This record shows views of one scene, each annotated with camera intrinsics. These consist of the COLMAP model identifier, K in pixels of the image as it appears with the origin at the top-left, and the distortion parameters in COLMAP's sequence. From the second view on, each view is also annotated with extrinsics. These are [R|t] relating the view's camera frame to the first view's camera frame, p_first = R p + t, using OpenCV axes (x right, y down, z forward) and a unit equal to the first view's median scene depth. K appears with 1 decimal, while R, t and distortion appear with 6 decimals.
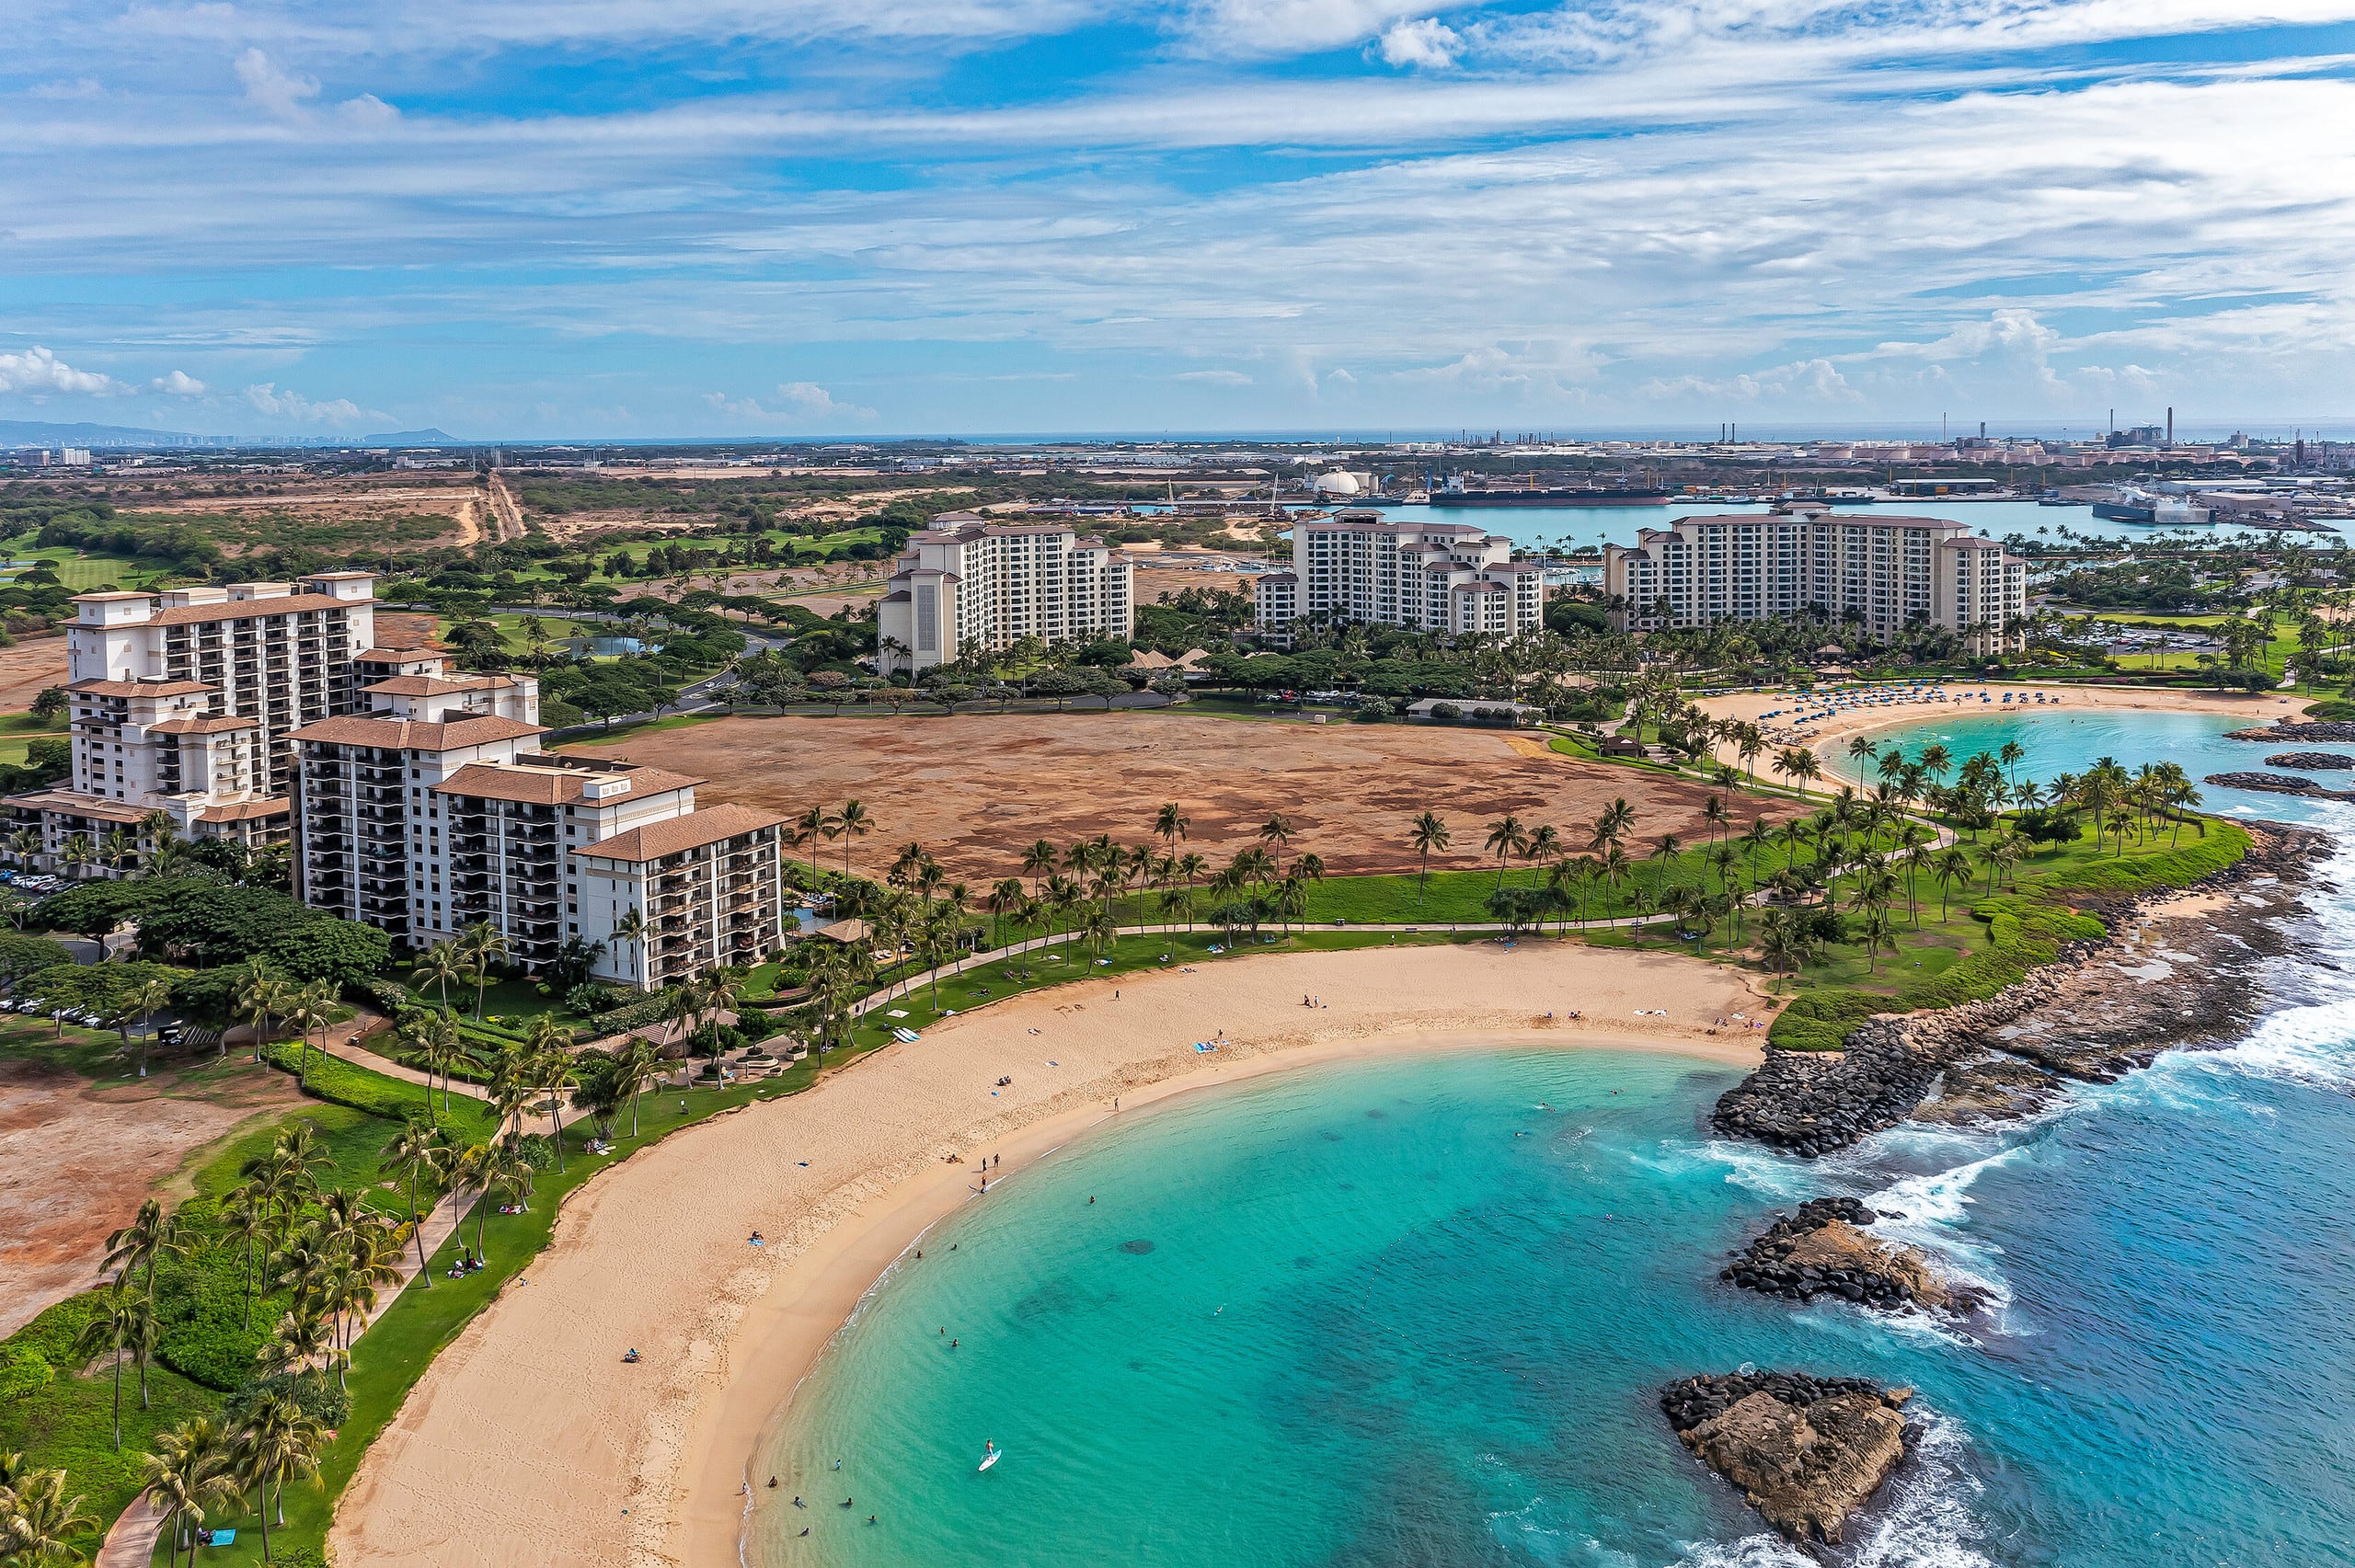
lens RADIAL K [[1894.9, 0, 1182.9], [0, 1894.9, 753.4], [0, 0, 1]] dist [-0.008502, 0.000010]
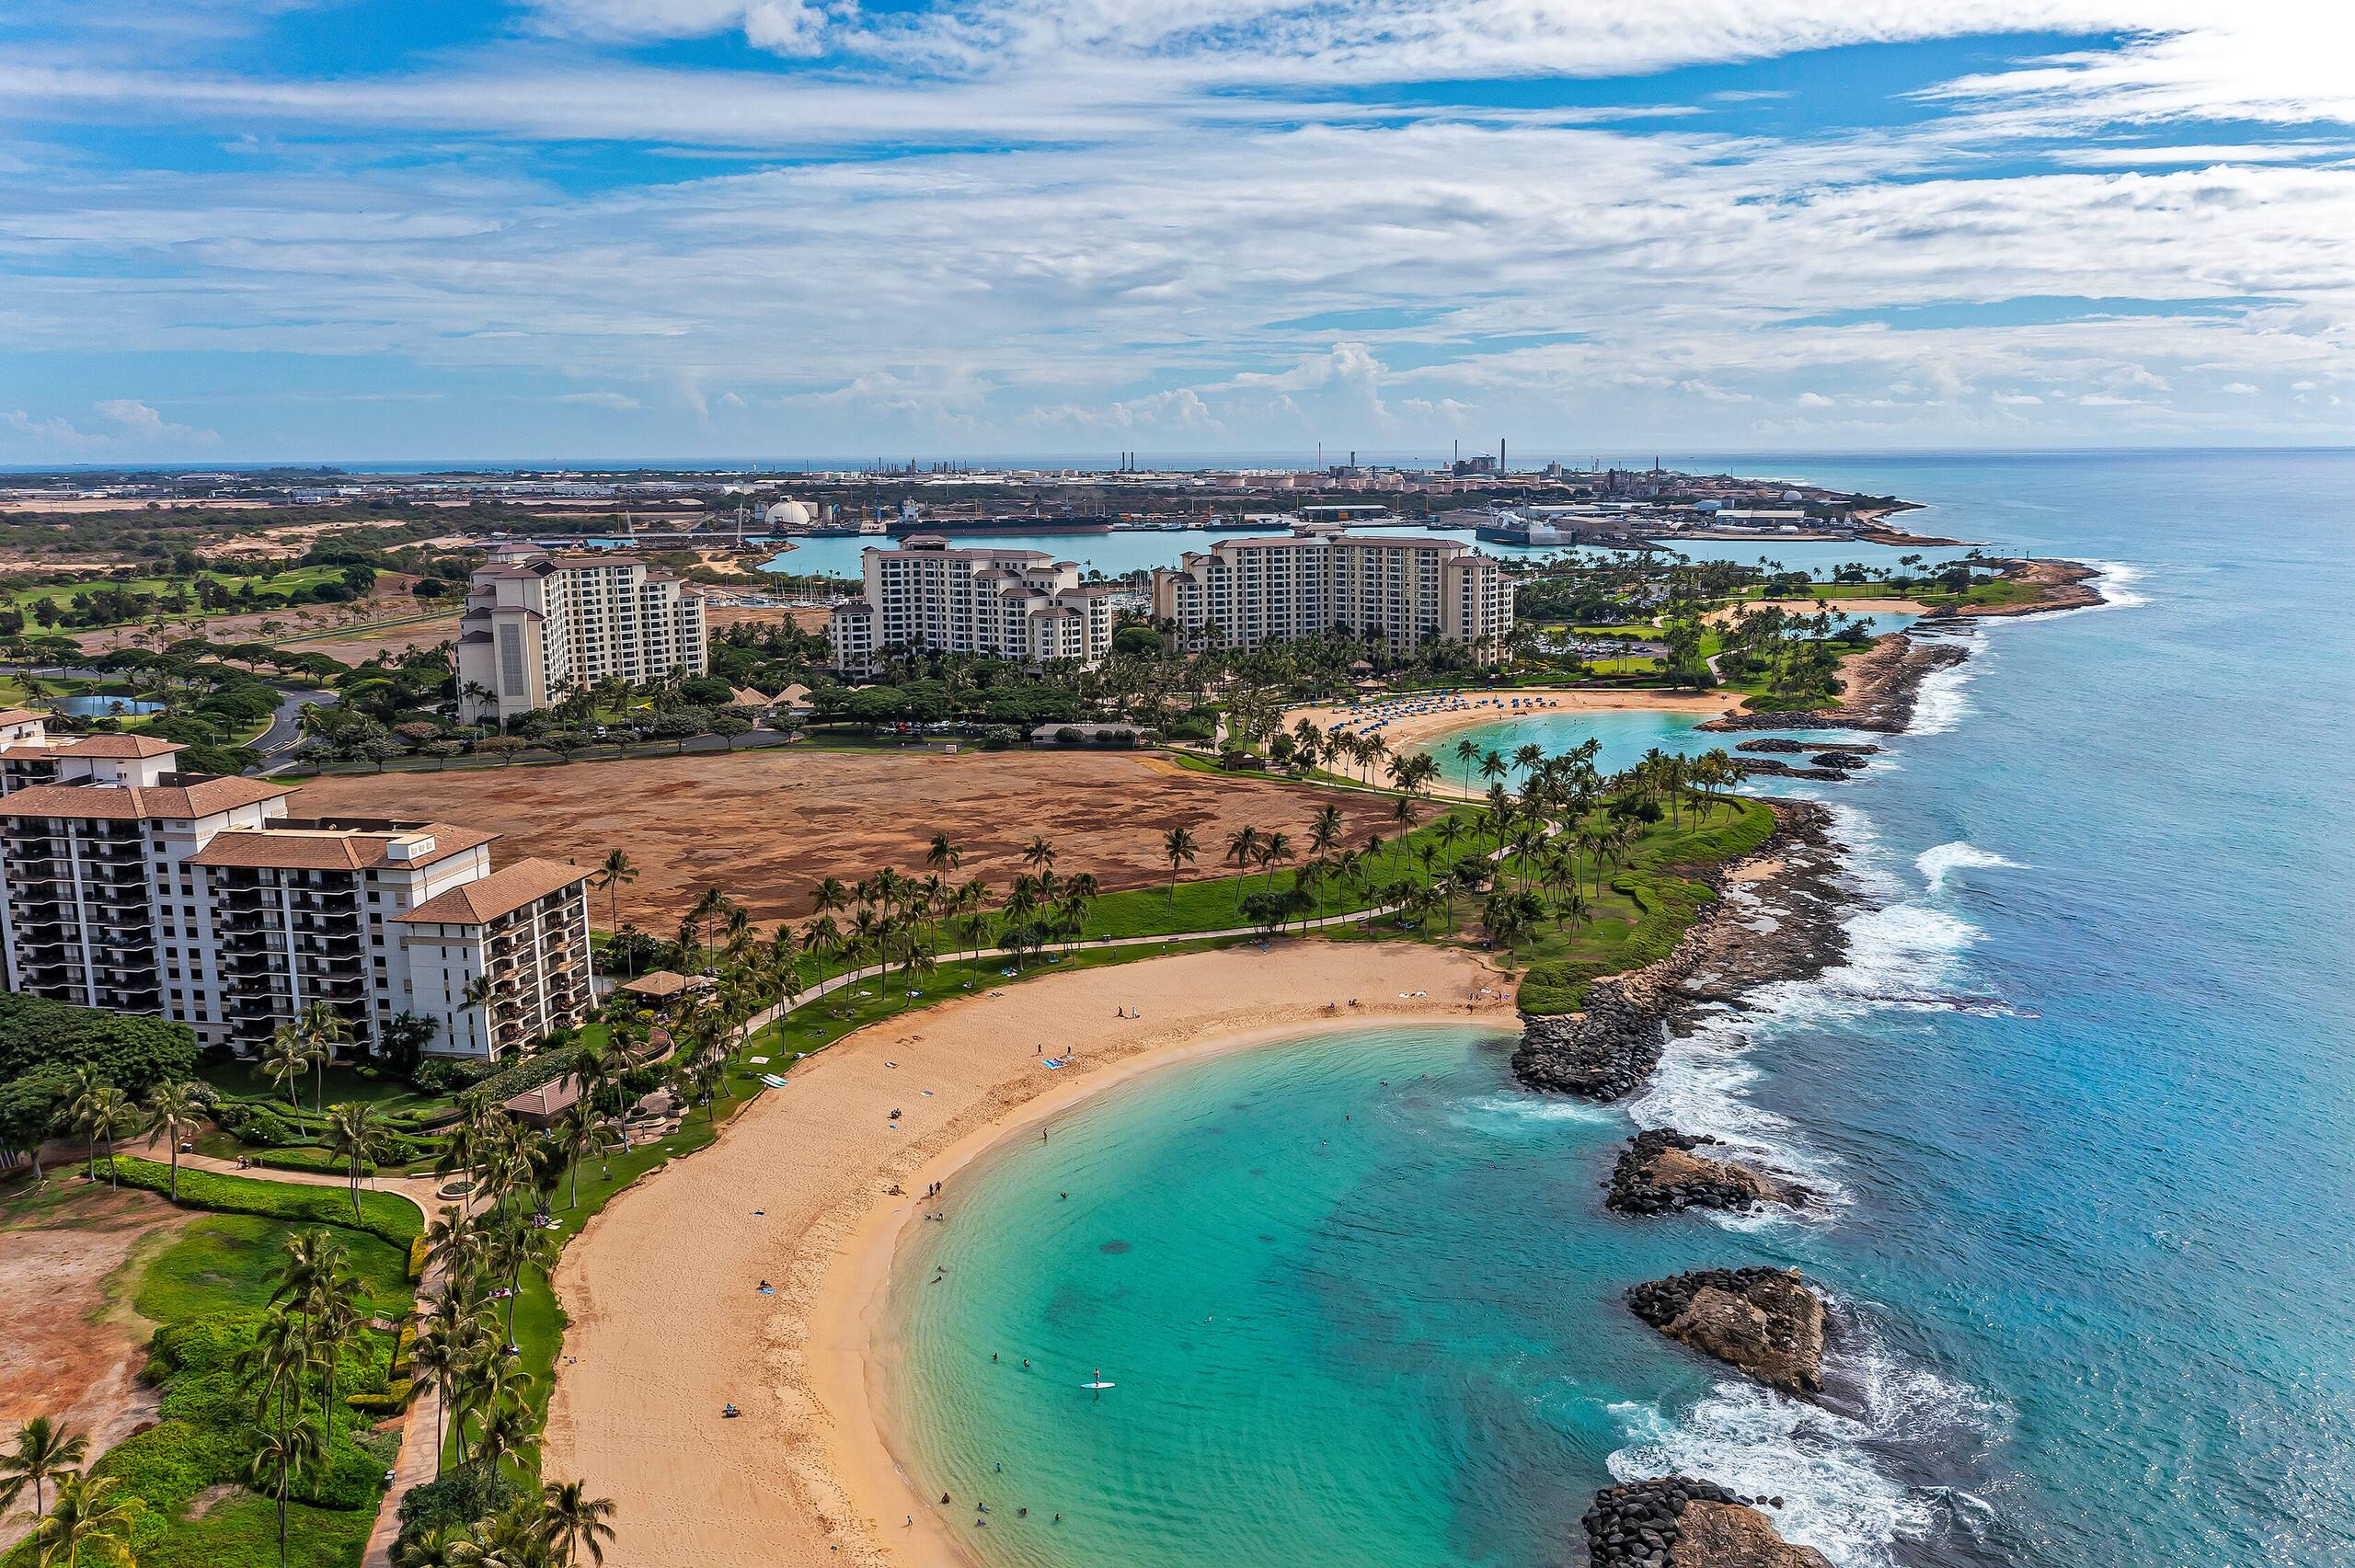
lens RADIAL K [[1883.8, 0, 1176.7], [0, 1883.8, 1027.4], [0, 0, 1]] dist [-0.003909, 0.000499]
pose [[0.941677, -0.095196, 0.322772, -0.121104], [0.054899, 0.989762, 0.131745, 0.002276], [-0.332009, -0.106341, 0.937263, 0.010673]]
